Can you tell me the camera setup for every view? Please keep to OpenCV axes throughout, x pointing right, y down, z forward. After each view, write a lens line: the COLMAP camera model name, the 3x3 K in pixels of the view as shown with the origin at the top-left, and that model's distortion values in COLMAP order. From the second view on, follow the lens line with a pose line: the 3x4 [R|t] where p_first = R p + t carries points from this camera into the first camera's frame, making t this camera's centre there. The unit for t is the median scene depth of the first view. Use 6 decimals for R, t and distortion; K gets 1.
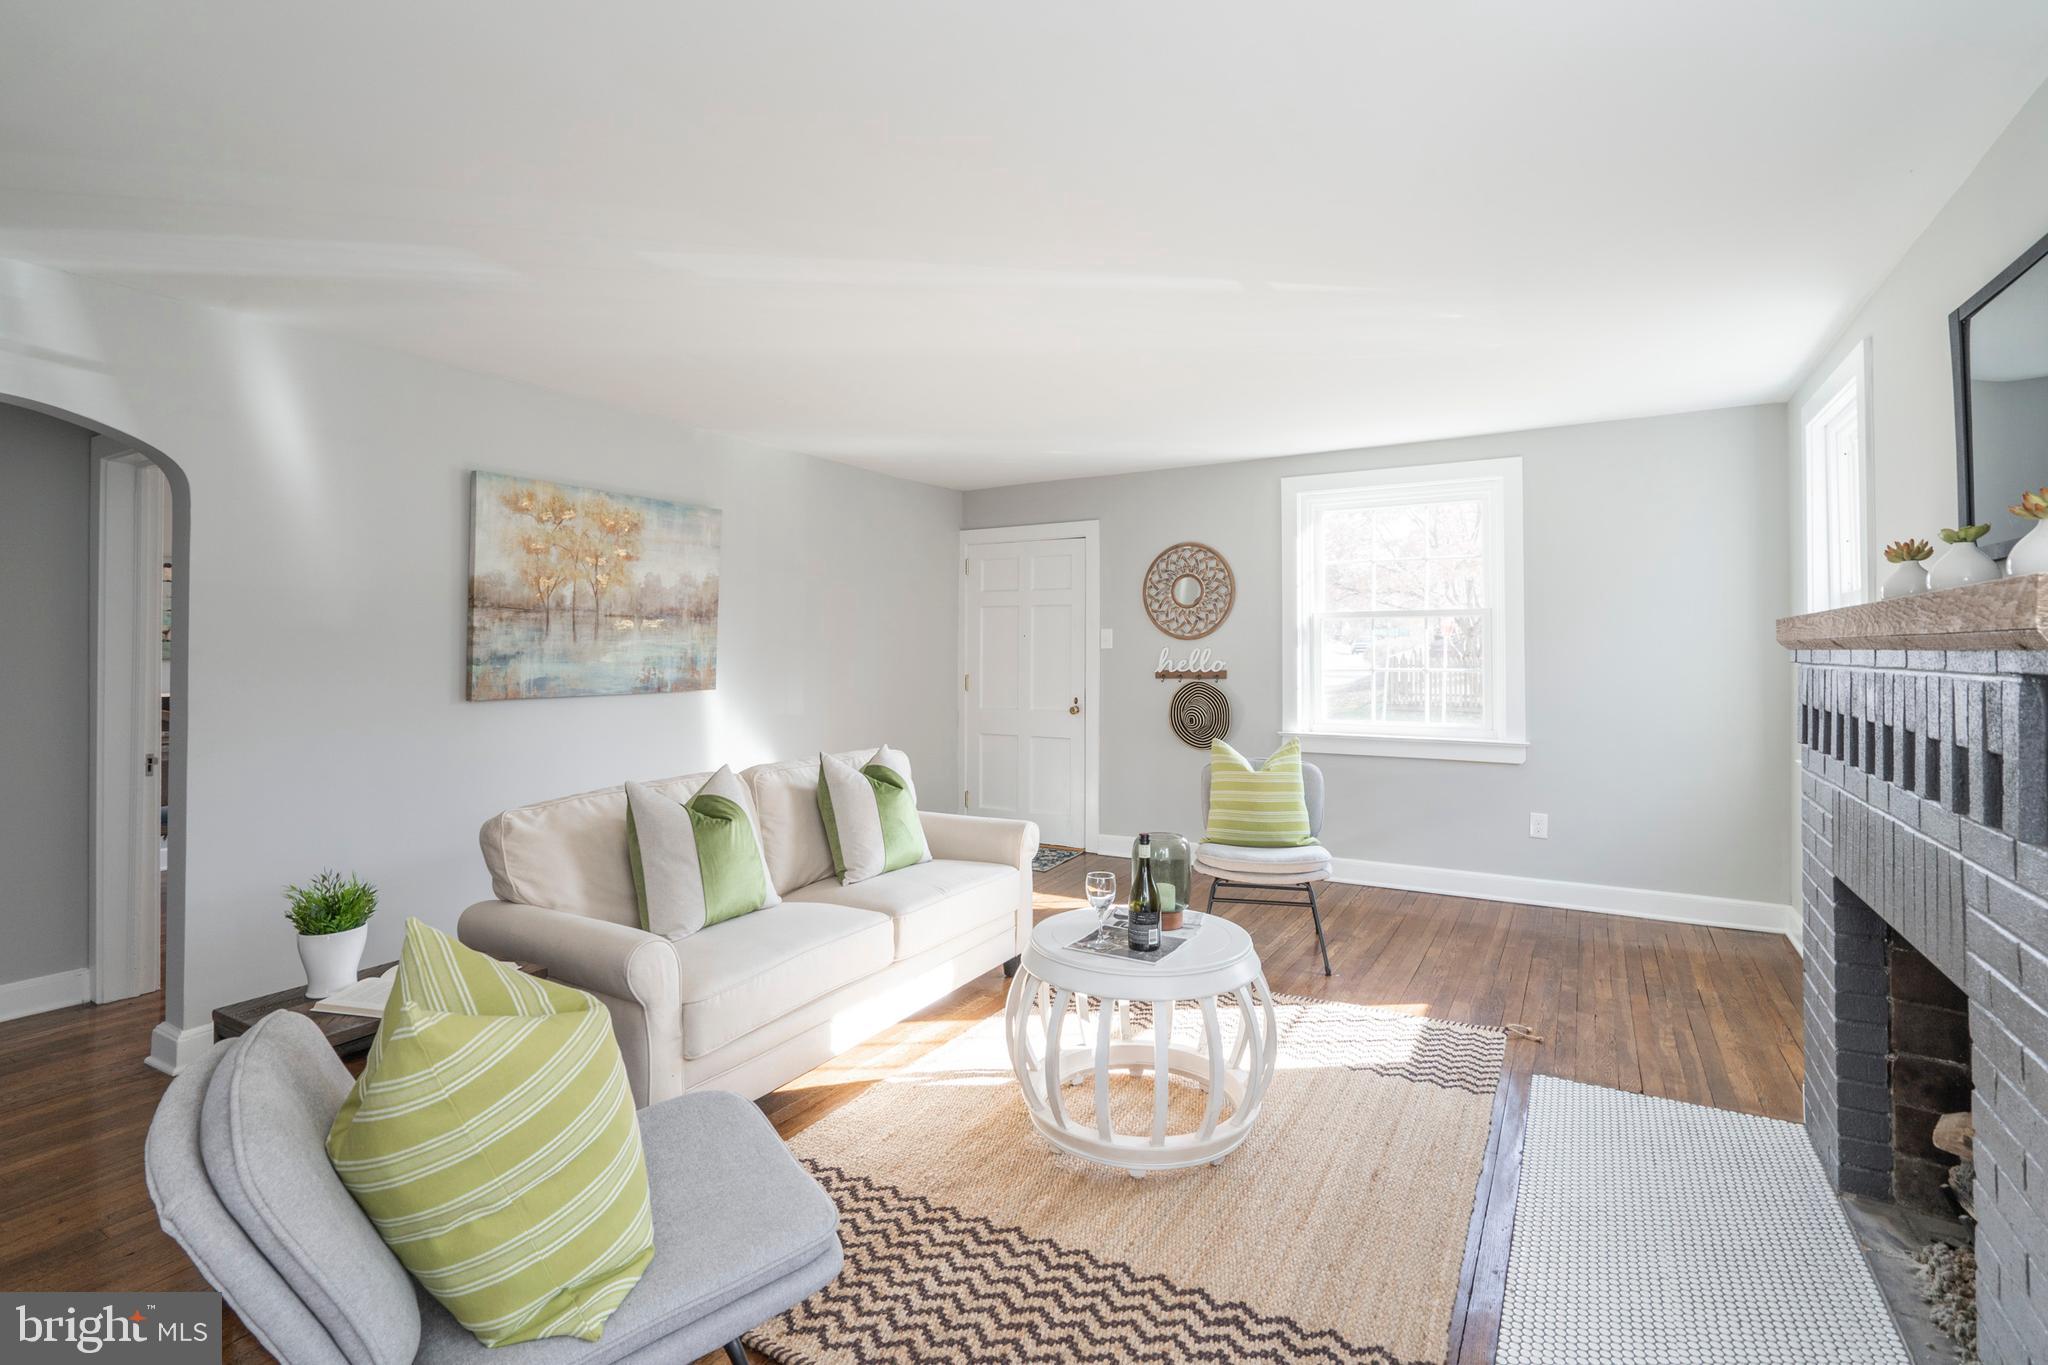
lens RADIAL K [[934.8, 0, 1072.4], [0, 934.8, 629.8], [0, 0, 1]] dist [-0.008585, 0.002827]
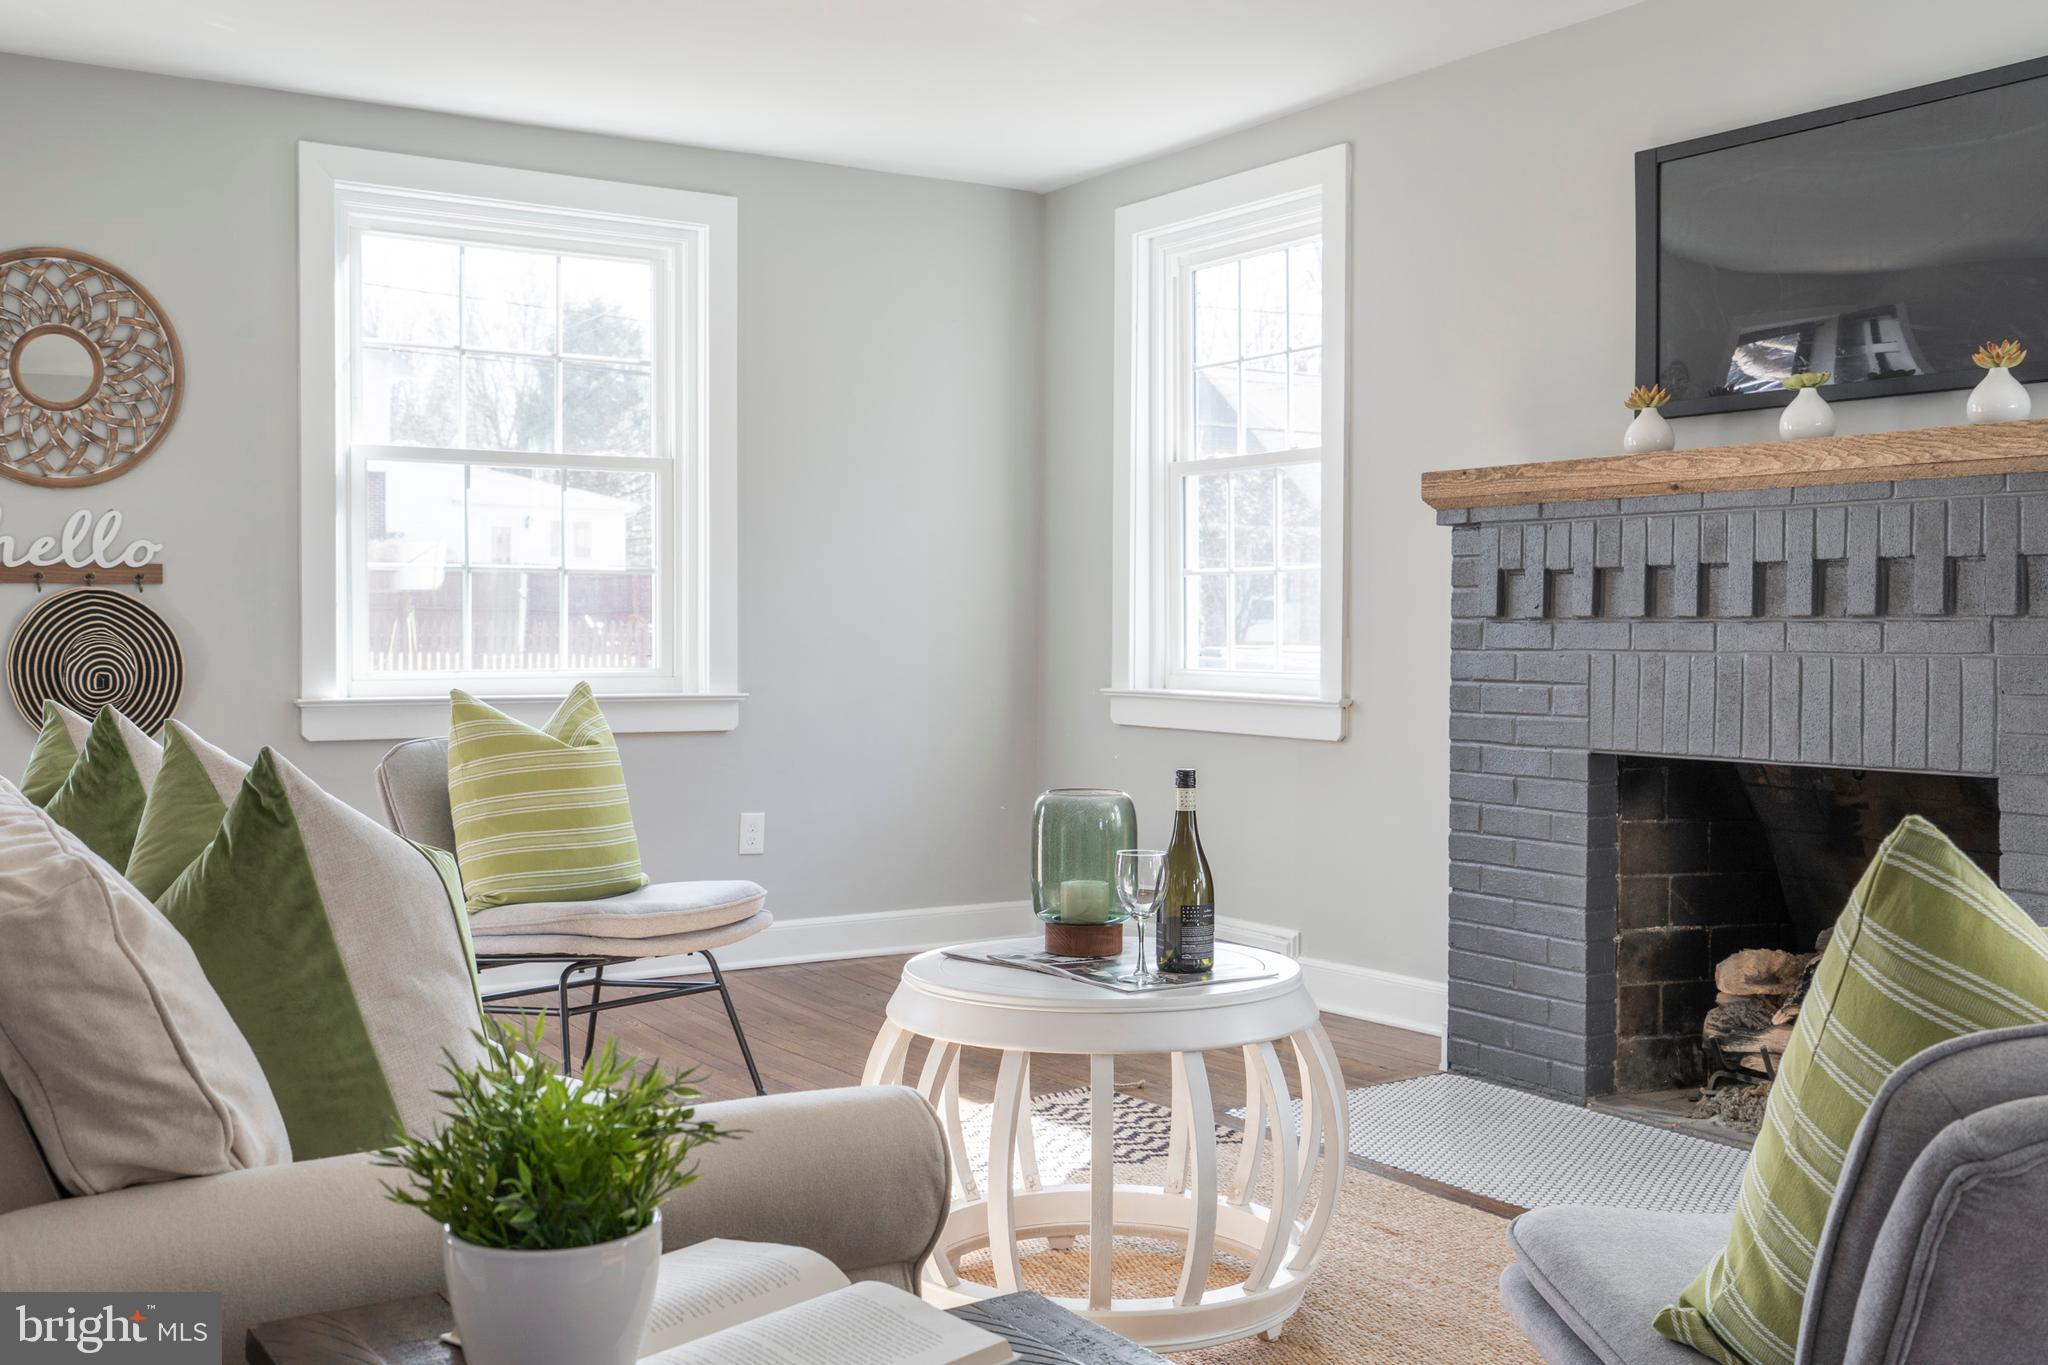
lens RADIAL K [[2012.0, 0, 949.0], [0, 2012.0, 644.4], [0, 0, 1]] dist [0.009701, 0.000000]
pose [[0.483555, -0.004840, 0.875301, -0.464508], [-0.022874, 0.999573, 0.018163, 0.054598], [-0.875015, -0.028804, 0.483238, 0.236040]]
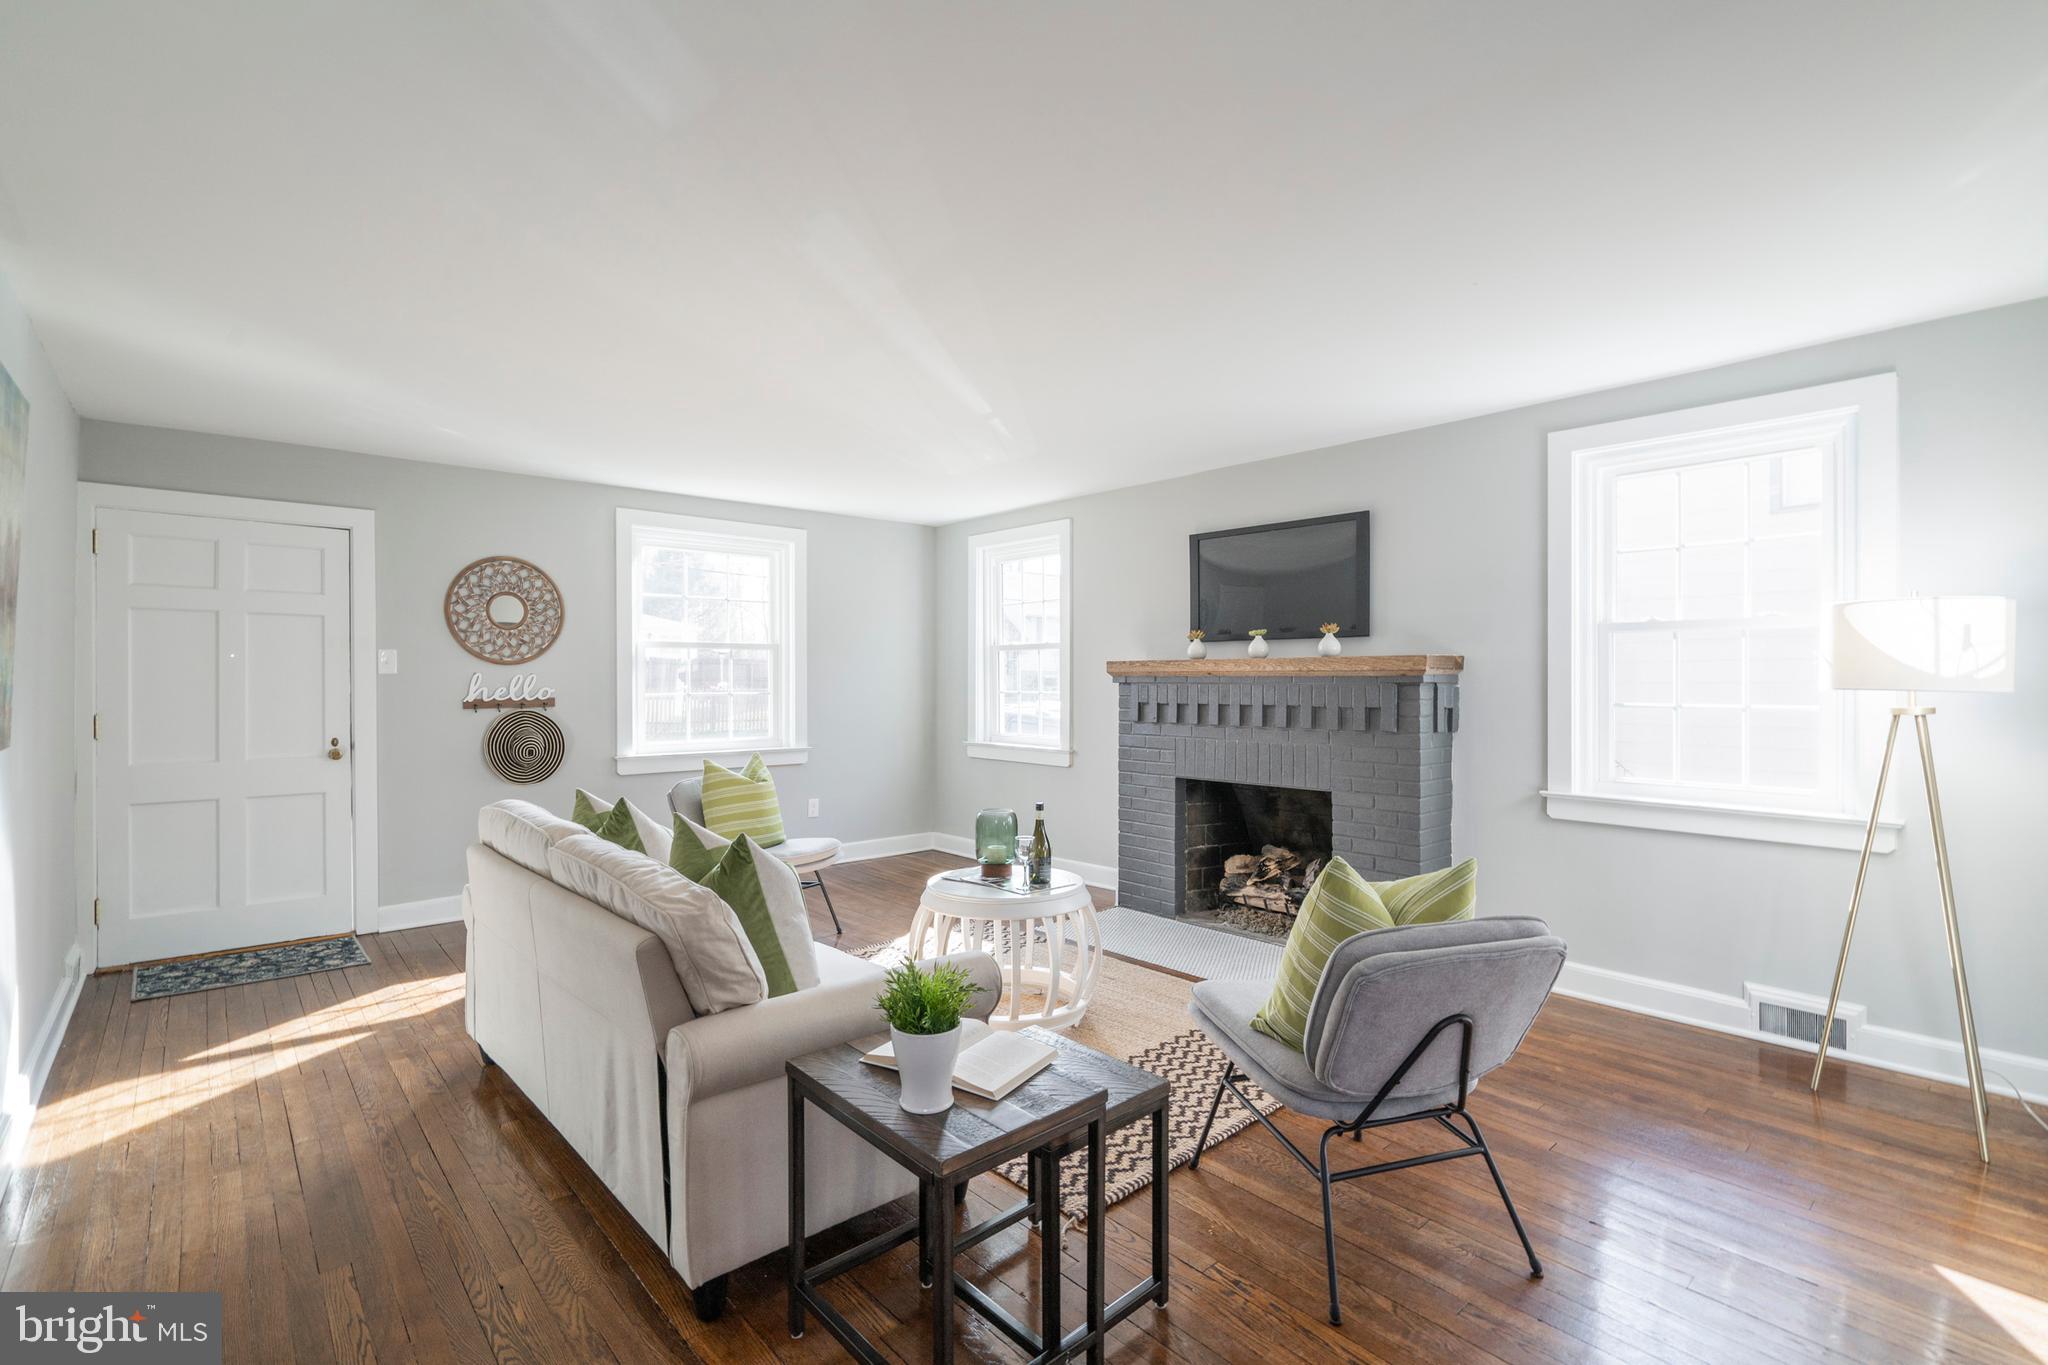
lens RADIAL K [[934.8, 0, 990.0], [0, 934.8, 673.2], [0, 0, 1]] dist [-0.008585, 0.002827]
pose [[0.340417, 0.007319, 0.940246, -0.572562], [-0.022324, 0.999751, 0.000300, 0.008250], [-0.940010, -0.021092, 0.340495, 0.257849]]
